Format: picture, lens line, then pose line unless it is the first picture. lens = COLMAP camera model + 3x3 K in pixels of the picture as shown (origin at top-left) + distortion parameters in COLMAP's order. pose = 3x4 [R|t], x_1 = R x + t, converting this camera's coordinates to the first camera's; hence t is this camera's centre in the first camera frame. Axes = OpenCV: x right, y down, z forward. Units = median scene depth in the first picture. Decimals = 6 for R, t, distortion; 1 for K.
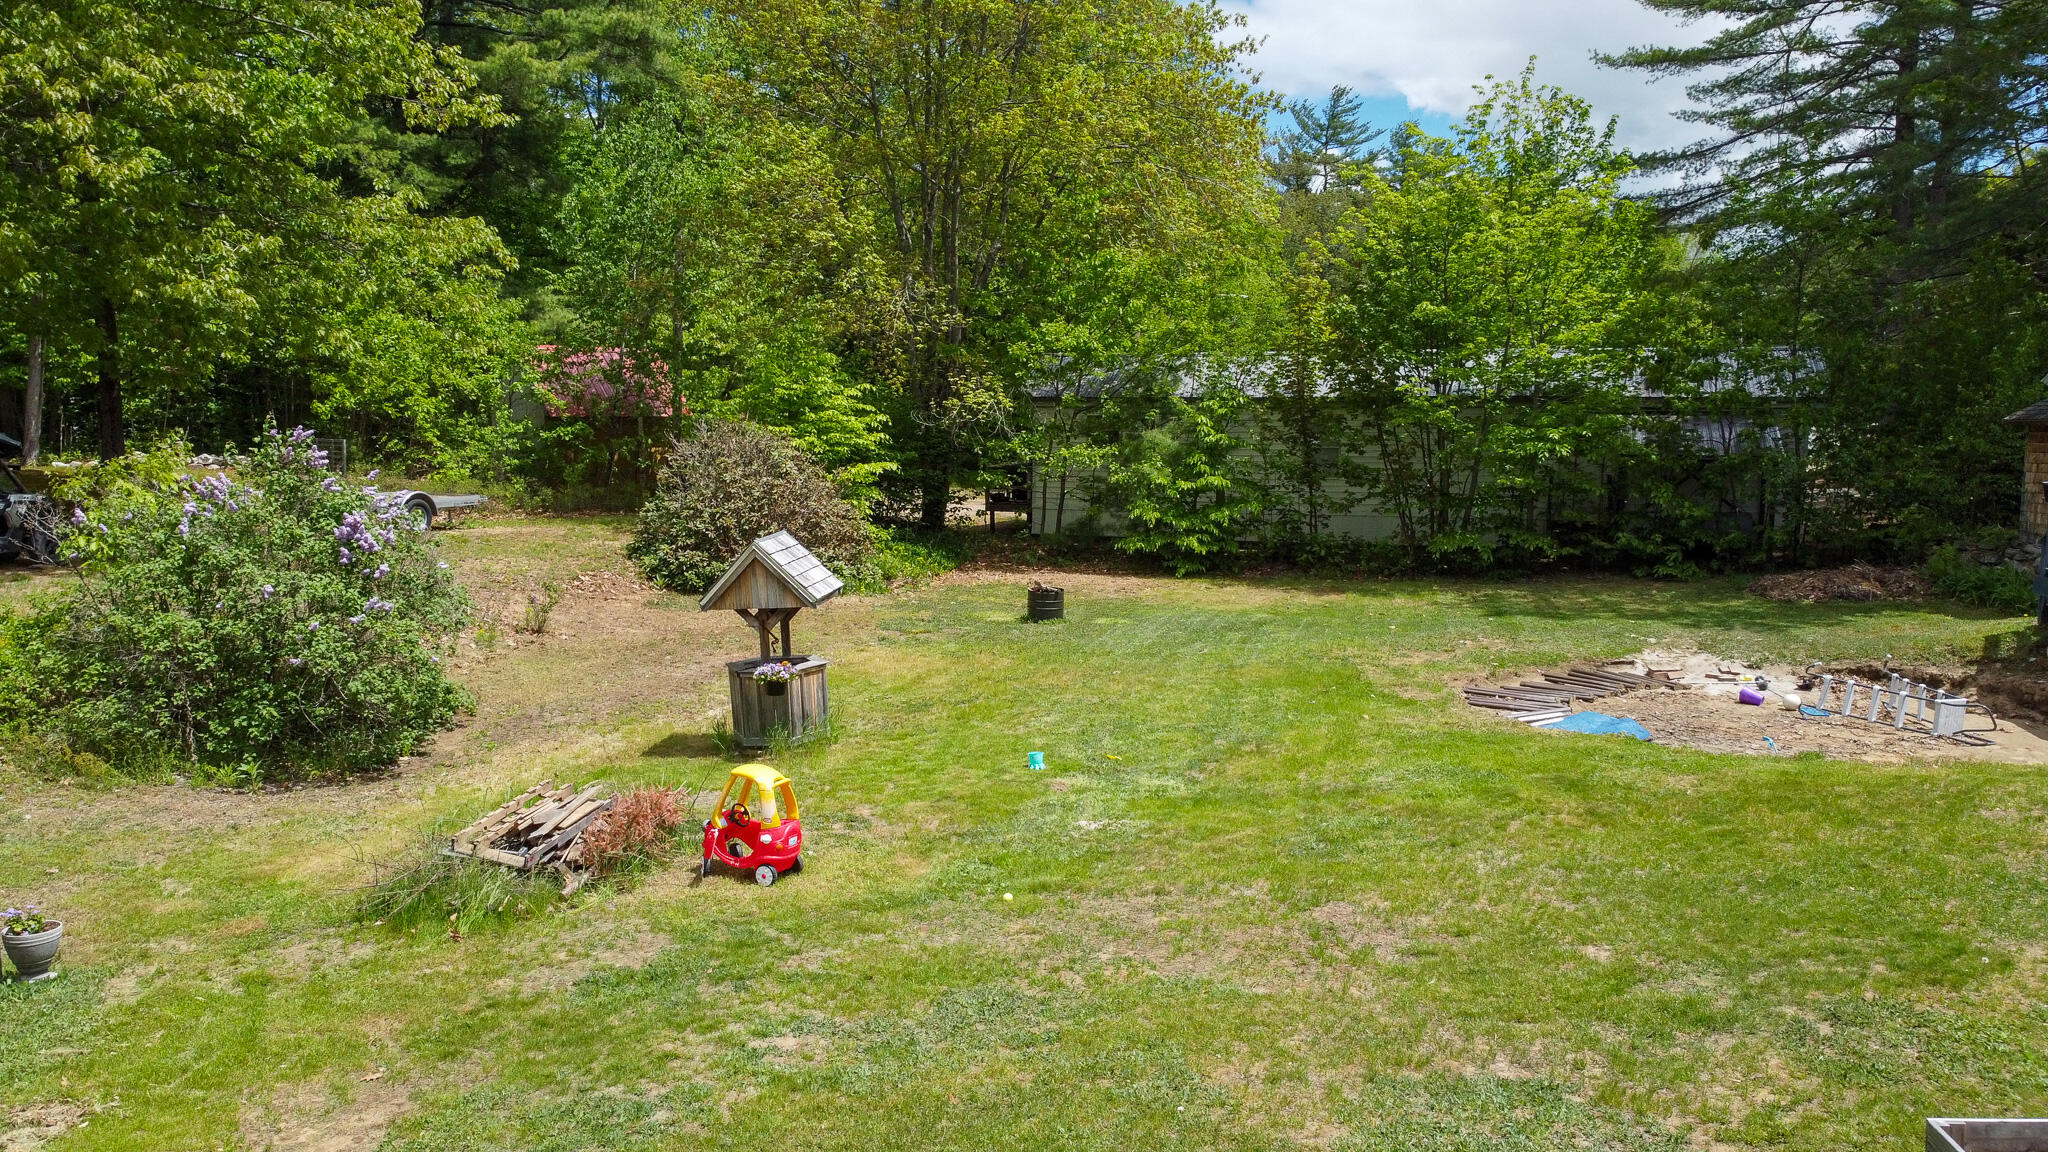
lens RADIAL K [[1538.0, 0, 1034.0], [0, 1538.0, 581.7], [0, 0, 1]] dist [0.014244, -0.018270]
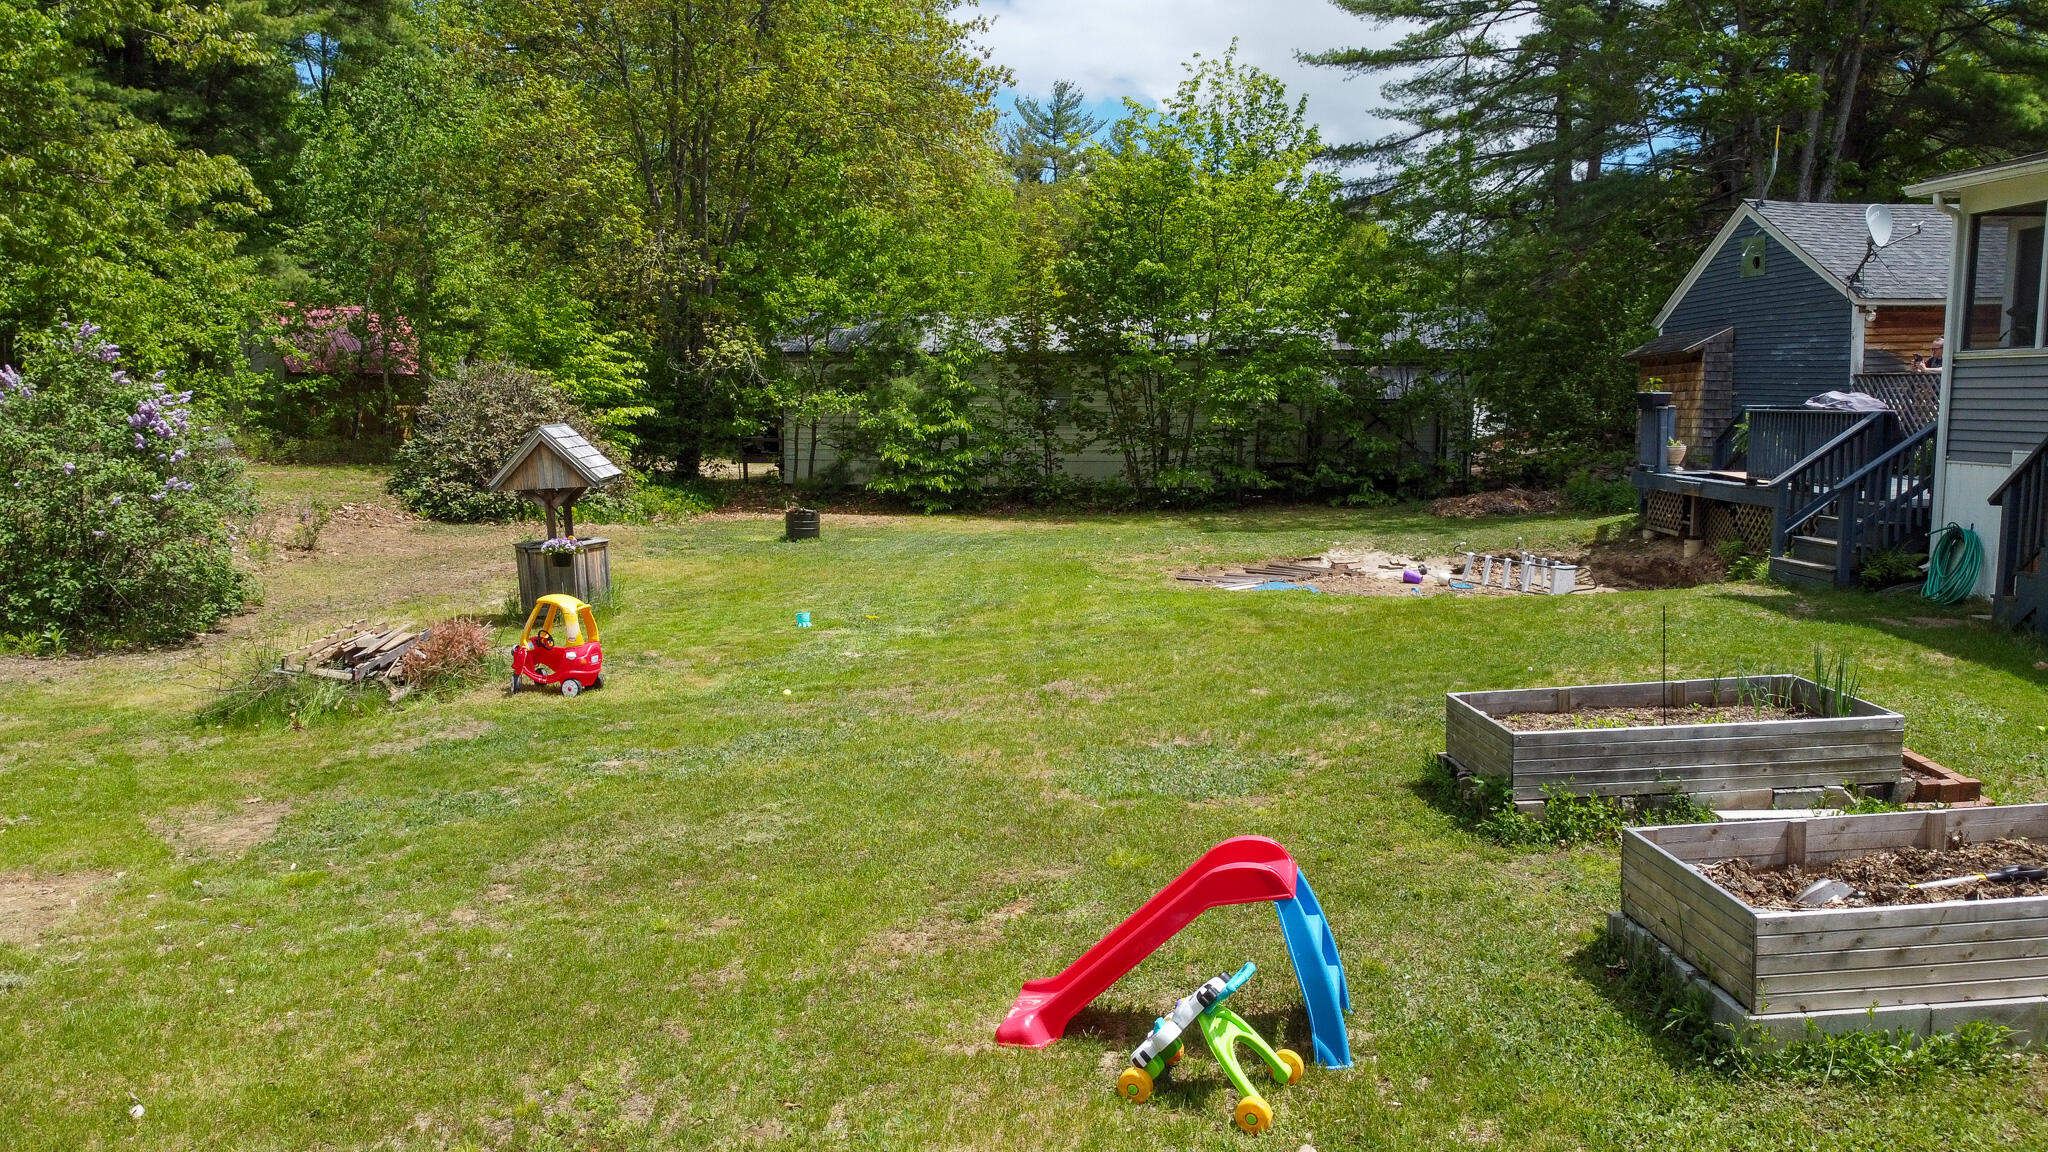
lens RADIAL K [[1538.0, 0, 1023.7], [0, 1538.0, 579.7], [0, 0, 1]] dist [0.014244, -0.018270]
pose [[0.987387, -0.017544, 0.157353, -0.010123], [0.017761, 0.999842, 0.000033, 0.056182], [-0.157329, 0.002762, 0.987542, -0.089479]]
